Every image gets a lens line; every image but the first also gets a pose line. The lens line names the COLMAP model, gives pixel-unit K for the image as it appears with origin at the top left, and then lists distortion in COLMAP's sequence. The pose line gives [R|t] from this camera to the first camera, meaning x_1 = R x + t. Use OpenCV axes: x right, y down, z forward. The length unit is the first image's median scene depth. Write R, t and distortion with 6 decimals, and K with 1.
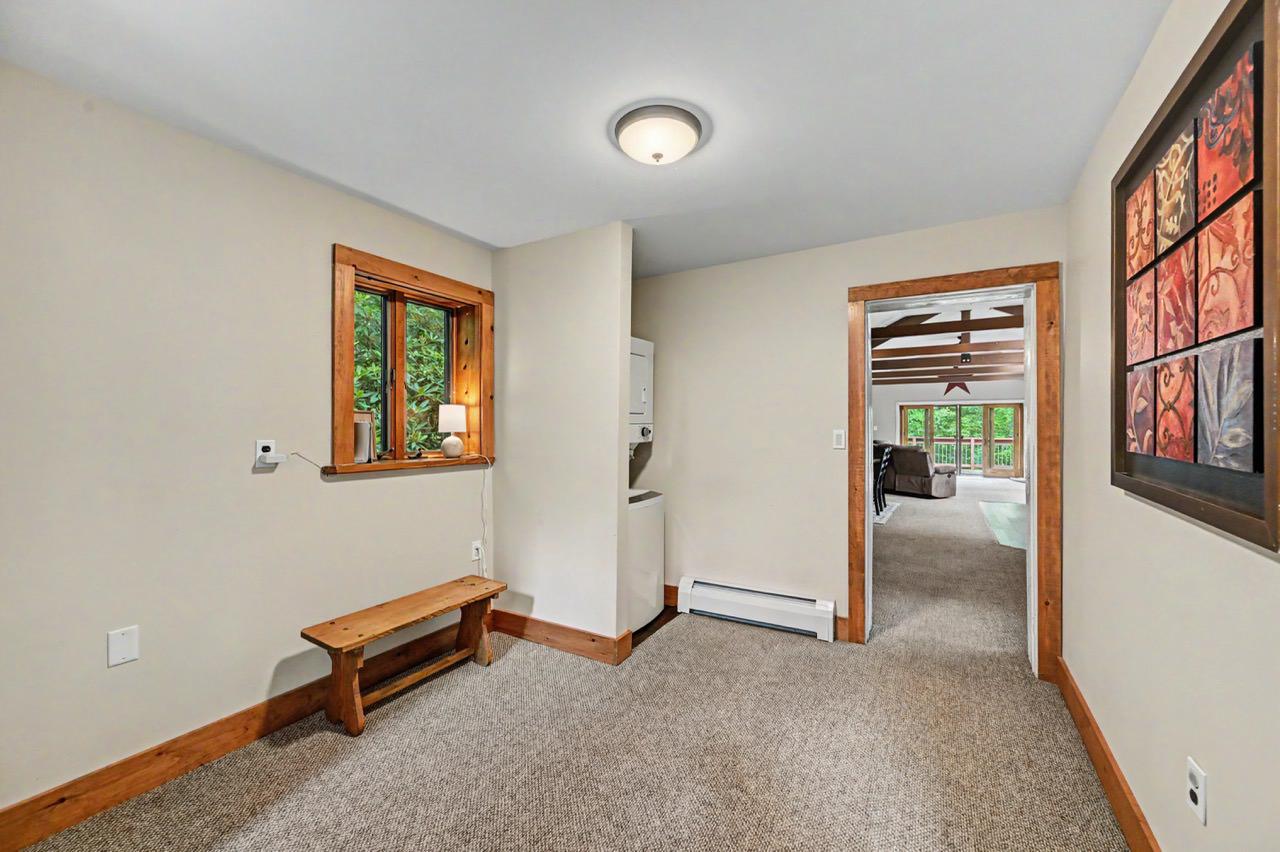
lens RADIAL K [[505.0, 0, 652.1], [0, 505.0, 426.4], [0, 0, 1]] dist [0.003862, -0.000557]
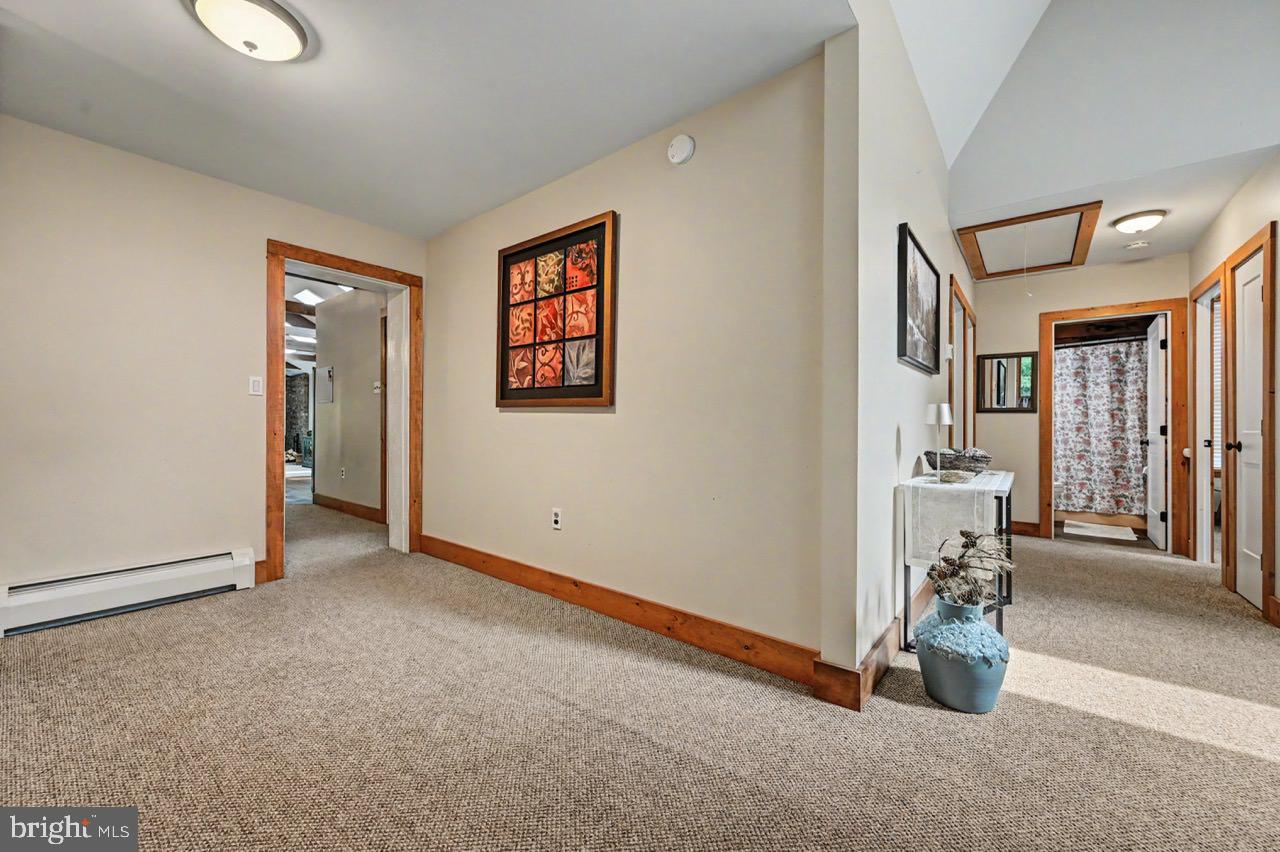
lens RADIAL K [[505.0, 0, 641.0], [0, 505.0, 429.1], [0, 0, 1]] dist [0.003862, -0.000557]
pose [[0.157049, -0.008232, 0.987556, -1.160196], [-0.004198, 0.999951, 0.009002, 0.225984], [-0.987582, -0.005560, 0.157007, 0.186611]]
